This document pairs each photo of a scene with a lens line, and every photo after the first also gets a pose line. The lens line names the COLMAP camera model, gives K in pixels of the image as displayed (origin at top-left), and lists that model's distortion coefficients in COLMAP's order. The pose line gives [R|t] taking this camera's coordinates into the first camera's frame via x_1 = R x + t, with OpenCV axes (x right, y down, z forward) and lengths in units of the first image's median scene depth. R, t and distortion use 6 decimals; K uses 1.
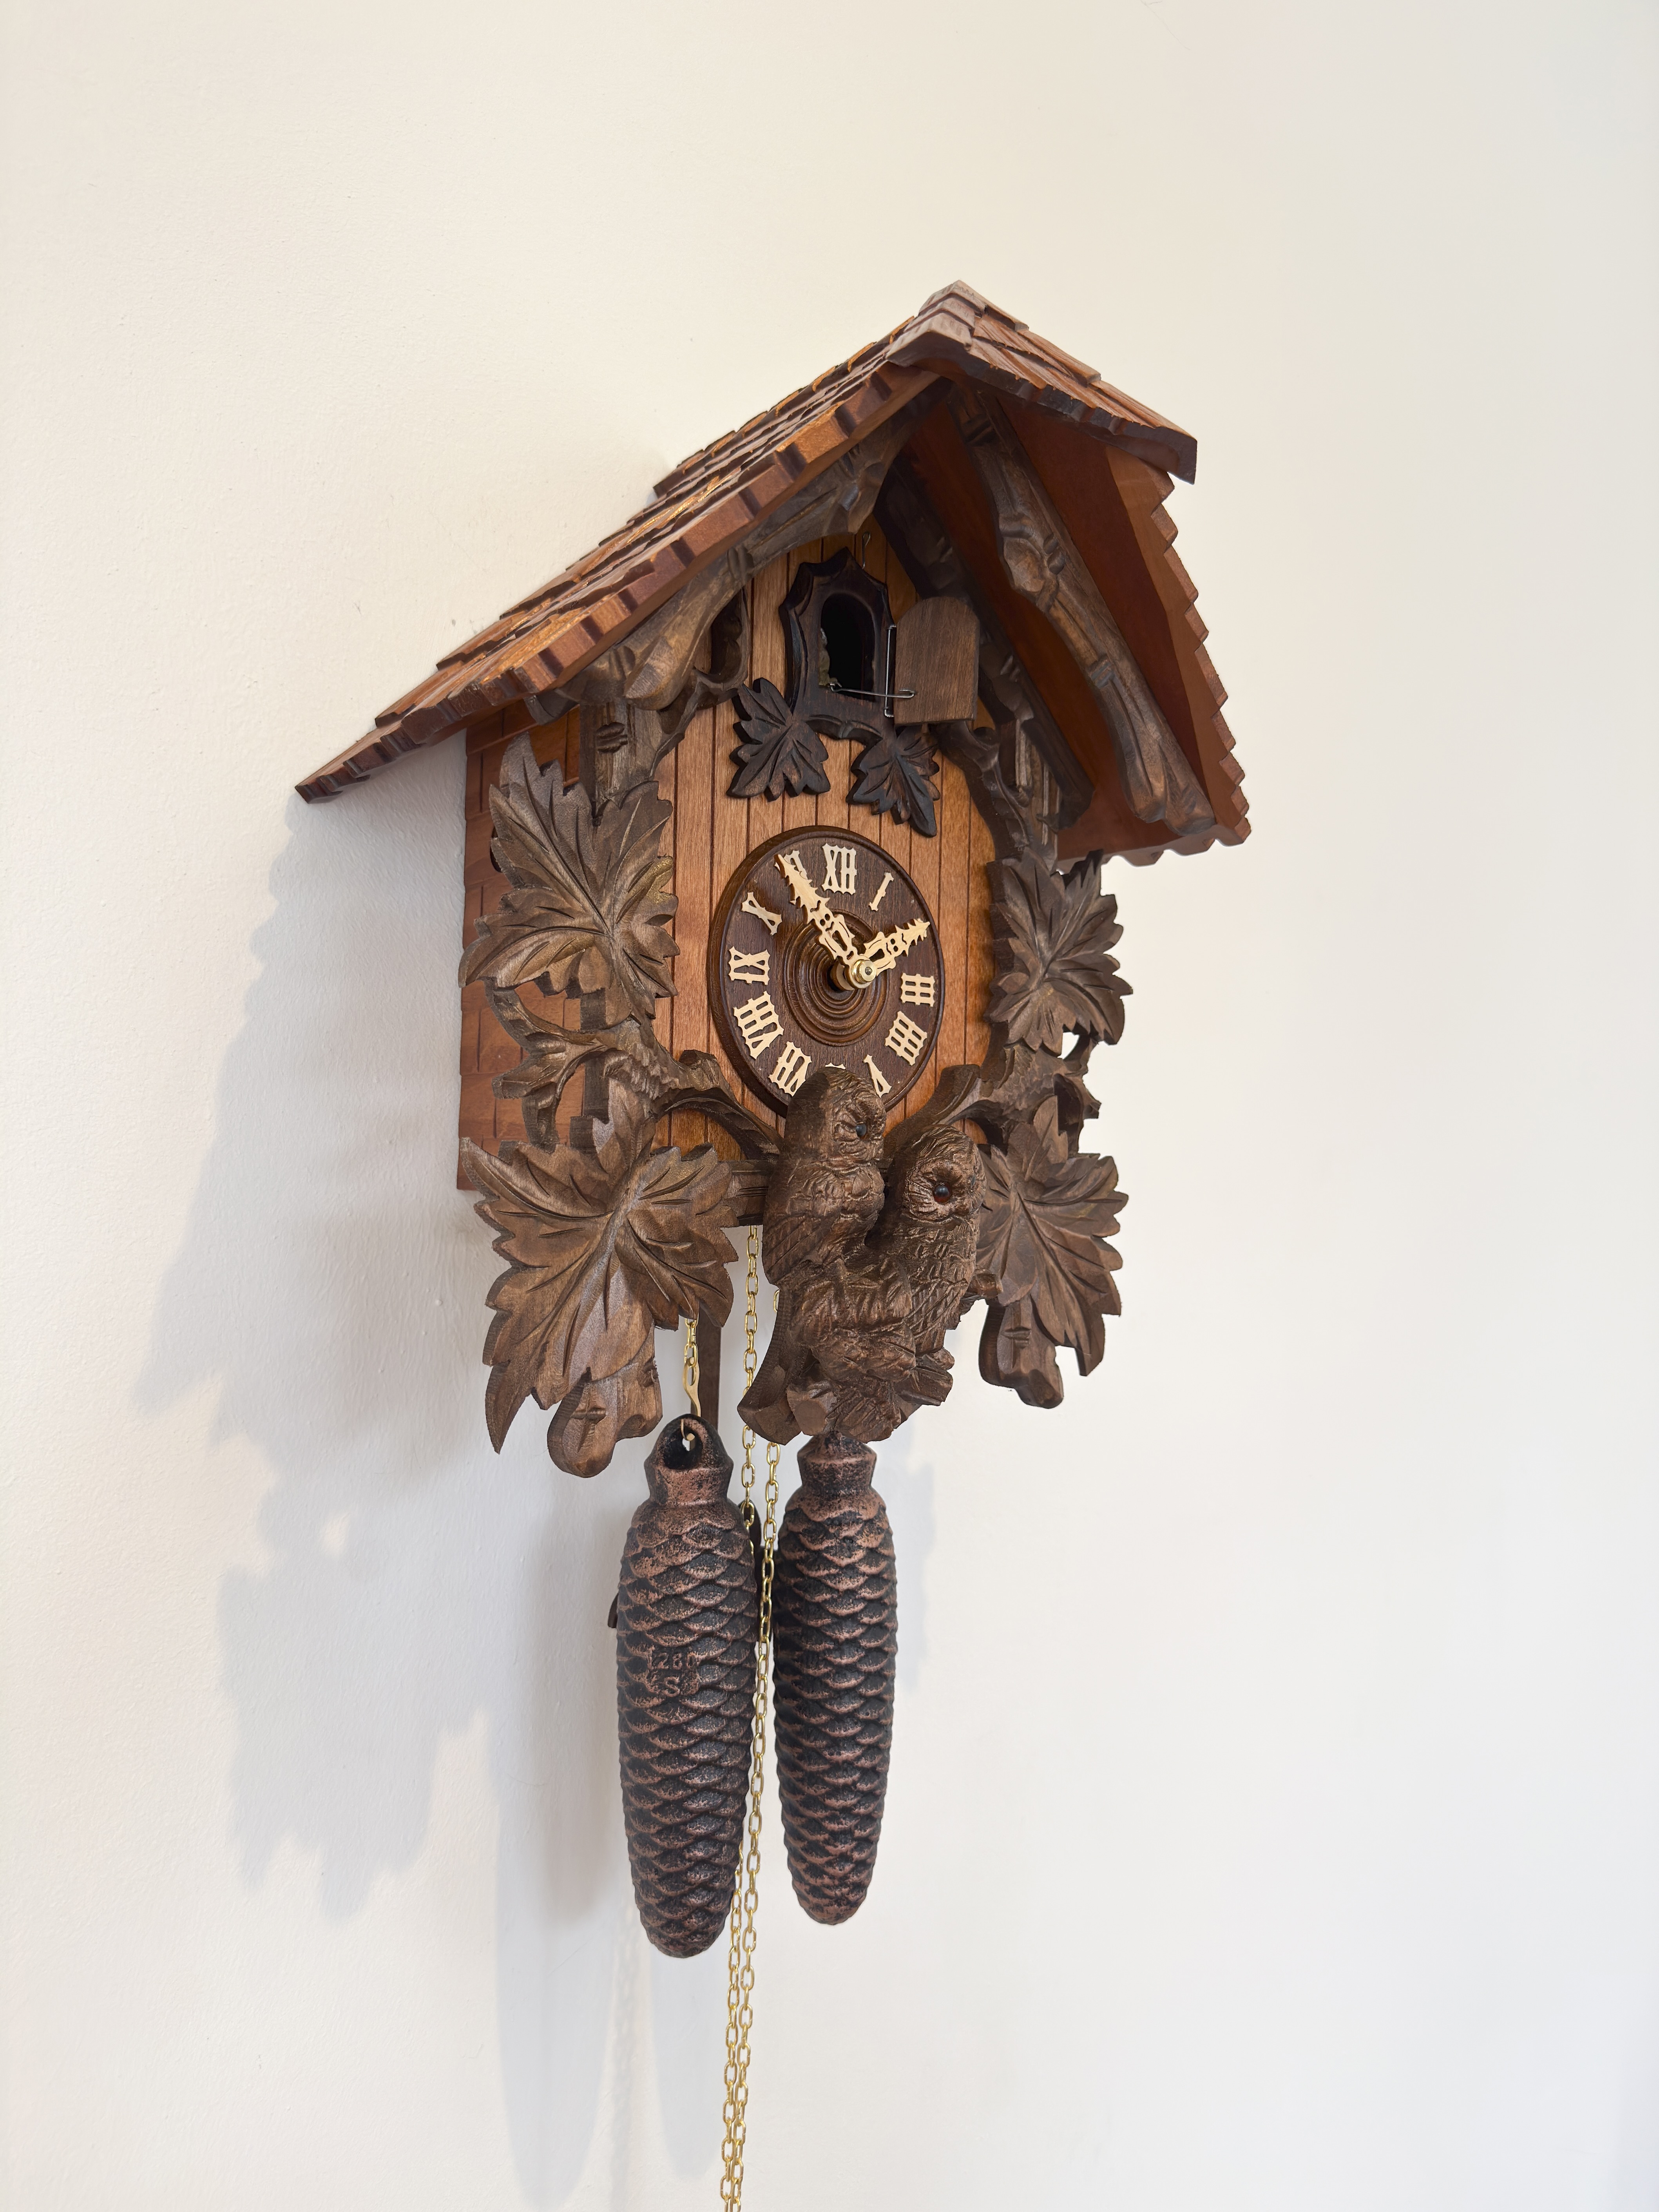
lens RADIAL K [[1521.3, 0, 802.4], [0, 1521.3, 1148.6], [0, 0, 1]] dist [0.075215, -0.000225]
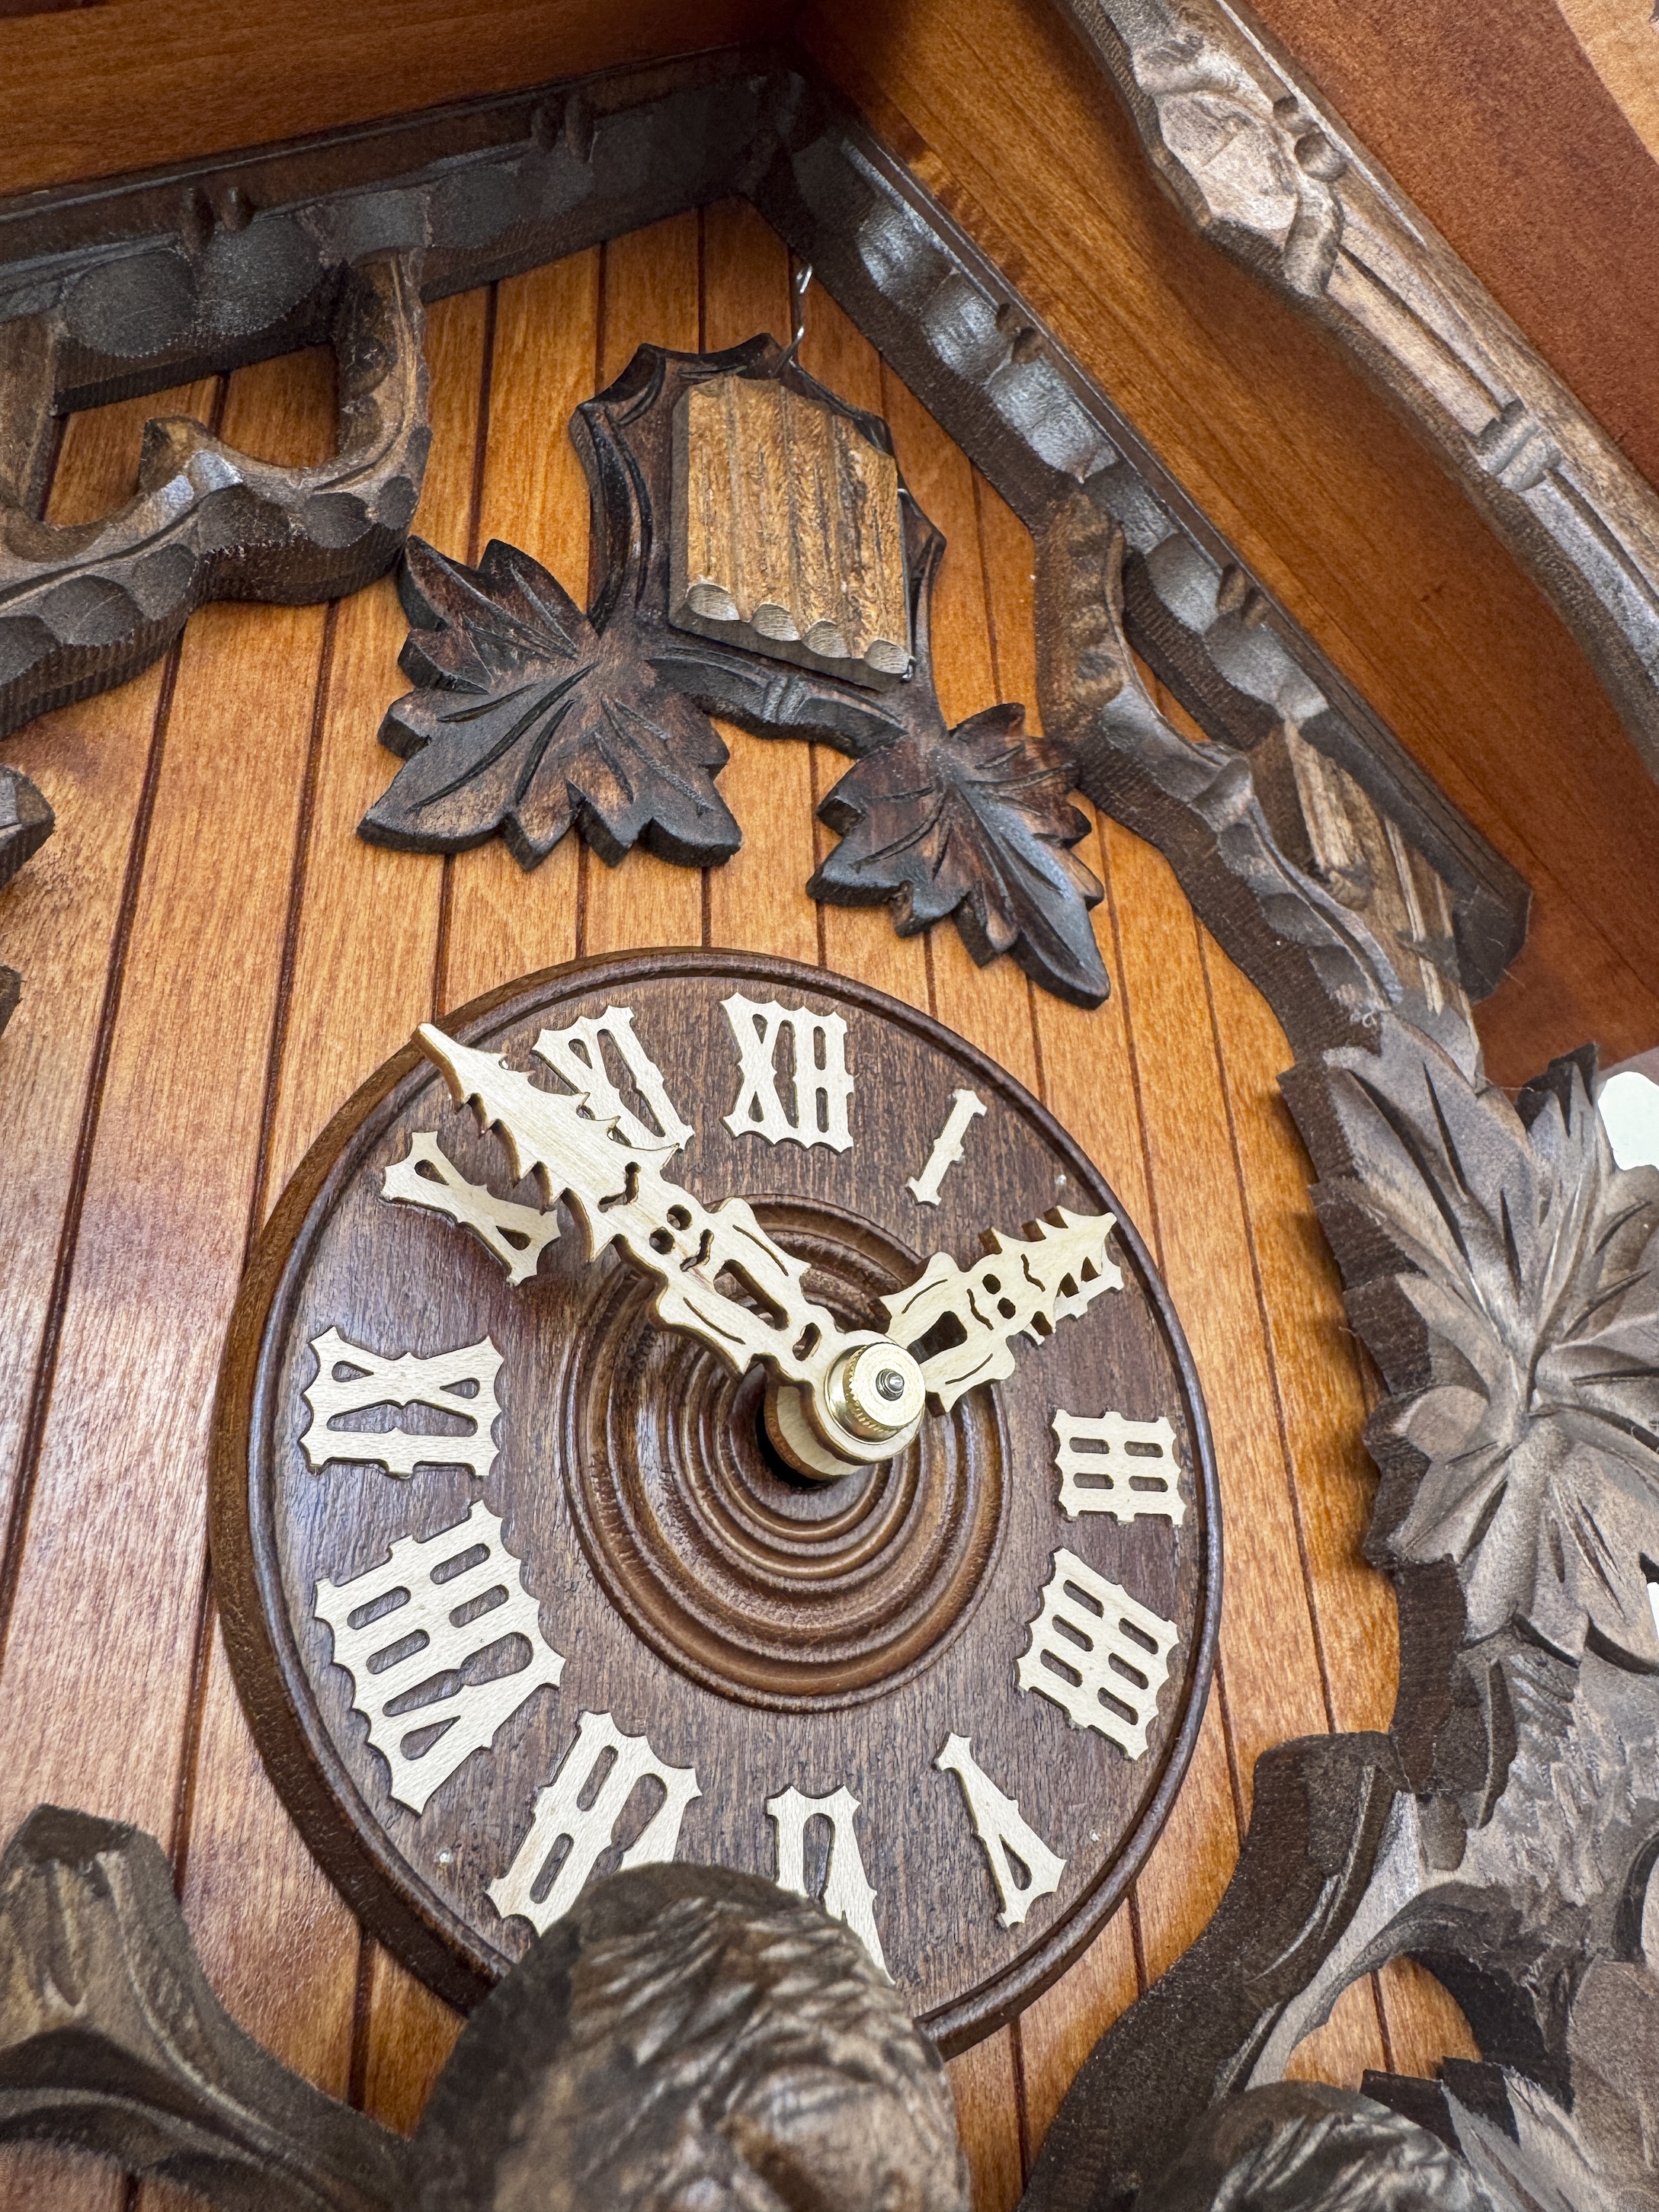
lens RADIAL K [[1553.3, 0, 825.6], [0, 1553.3, 1024.8], [0, 0, 1]] dist [-0.004776, 0.000680]
pose [[0.985699, -0.124052, -0.114052, 0.066822], [0.062385, 0.897355, -0.436877, -0.056418], [0.156541, 0.423514, 0.892262, 0.714237]]
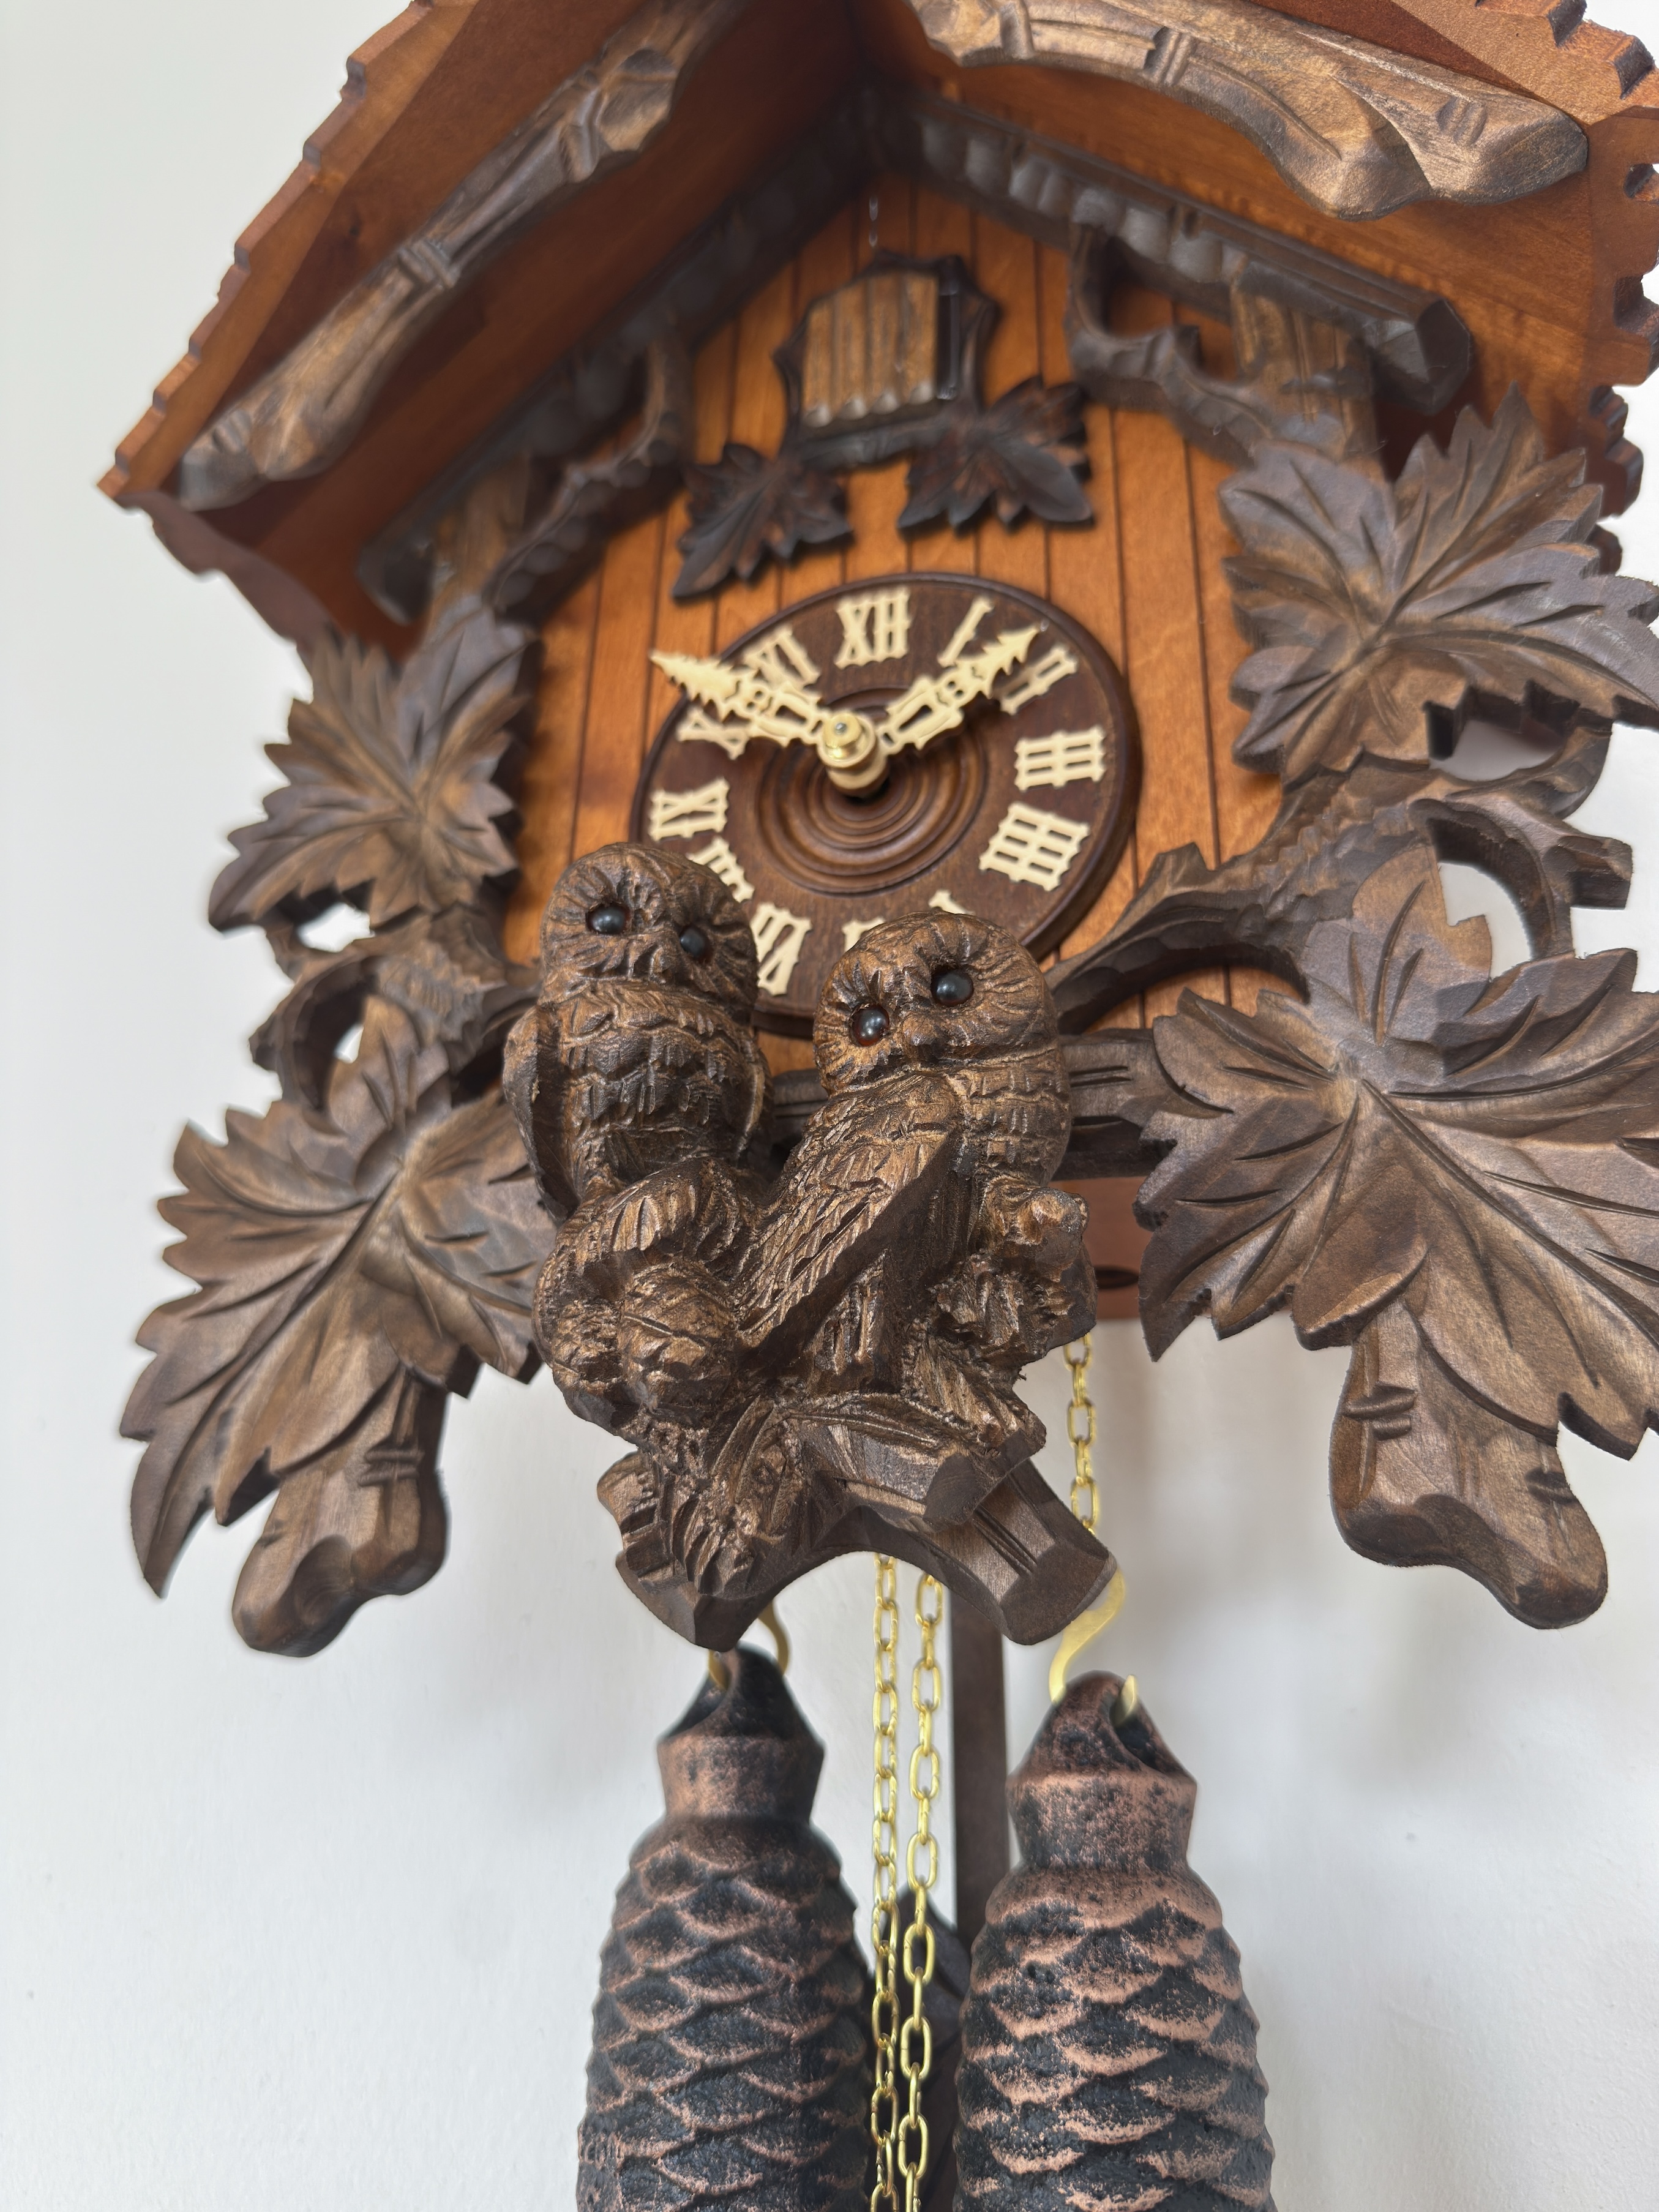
lens RADIAL K [[1621.8, 0, 829.5], [0, 1621.8, 1106.0], [0, 0, 1]] dist [0.090578, -0.208285]
pose [[0.581163, -0.327545, -0.744959, 0.412909], [-0.016356, 0.910536, -0.413106, 0.236035], [0.813623, 0.252266, 0.523813, 0.698679]]
